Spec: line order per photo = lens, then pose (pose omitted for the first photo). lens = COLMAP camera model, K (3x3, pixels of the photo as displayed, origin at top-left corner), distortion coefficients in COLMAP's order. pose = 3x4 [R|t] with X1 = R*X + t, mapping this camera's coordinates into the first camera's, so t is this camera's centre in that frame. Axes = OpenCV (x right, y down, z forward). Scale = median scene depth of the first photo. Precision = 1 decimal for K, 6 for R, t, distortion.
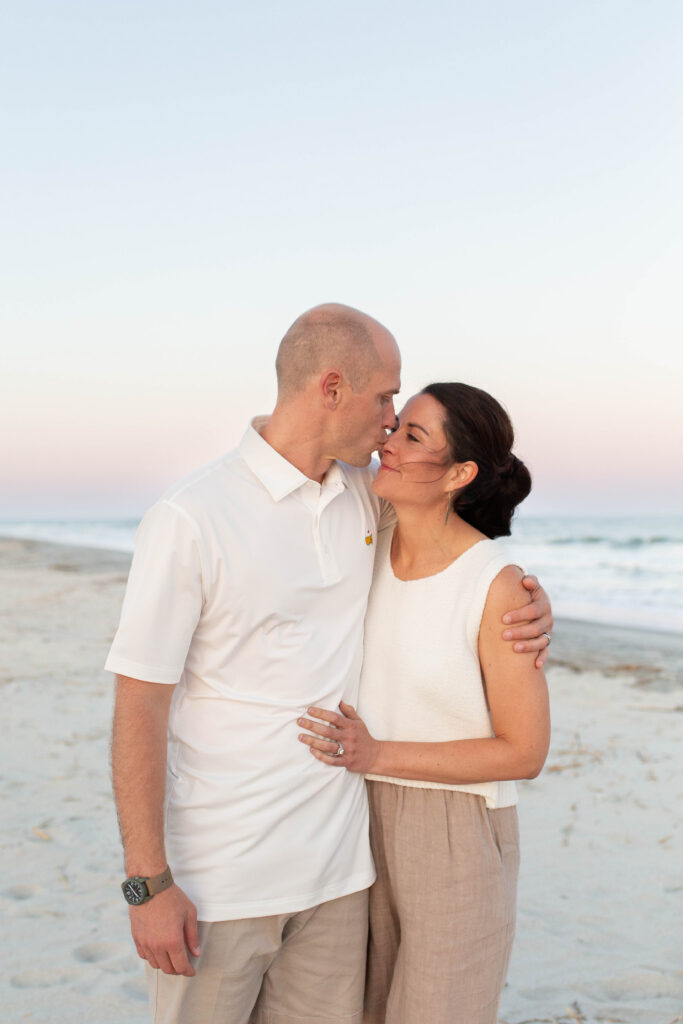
lens RADIAL K [[1050.3, 0, 339.3], [0, 1050.3, 511.8], [0, 0, 1]] dist [-0.007192, 0.000000]
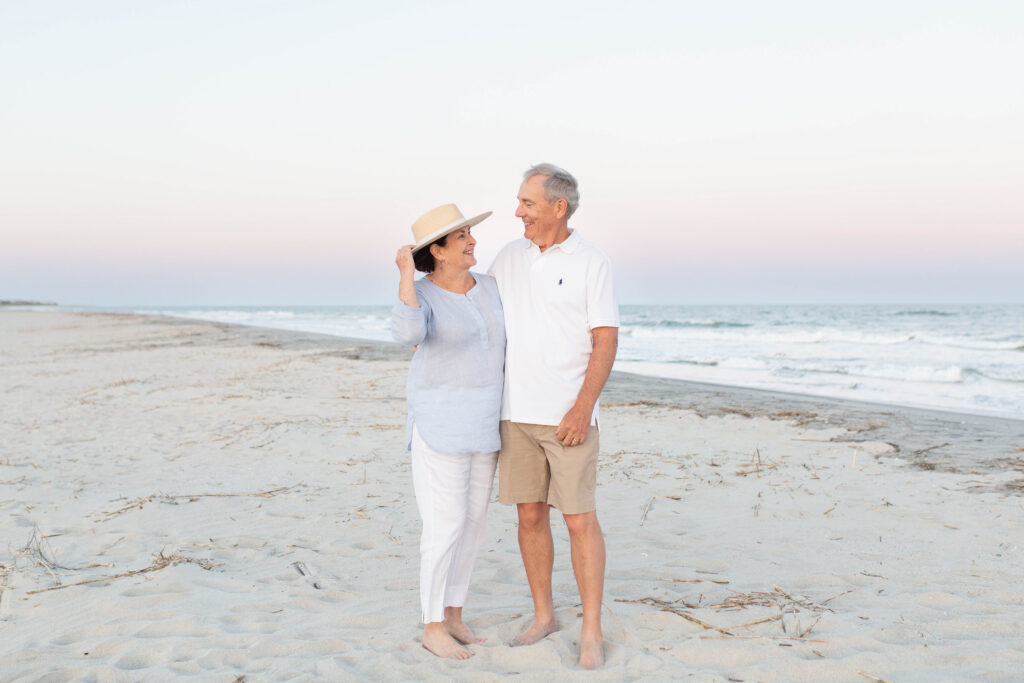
lens RADIAL K [[988.7, 0, 514.1], [0, 988.7, 339.8], [0, 0, 1]] dist [-0.004271, 0.000000]
pose [[0.999898, 0.006015, 0.012933, -0.065298], [-0.006521, 0.999199, 0.039481, 0.020387], [-0.012685, -0.039562, 0.999137, -0.153619]]
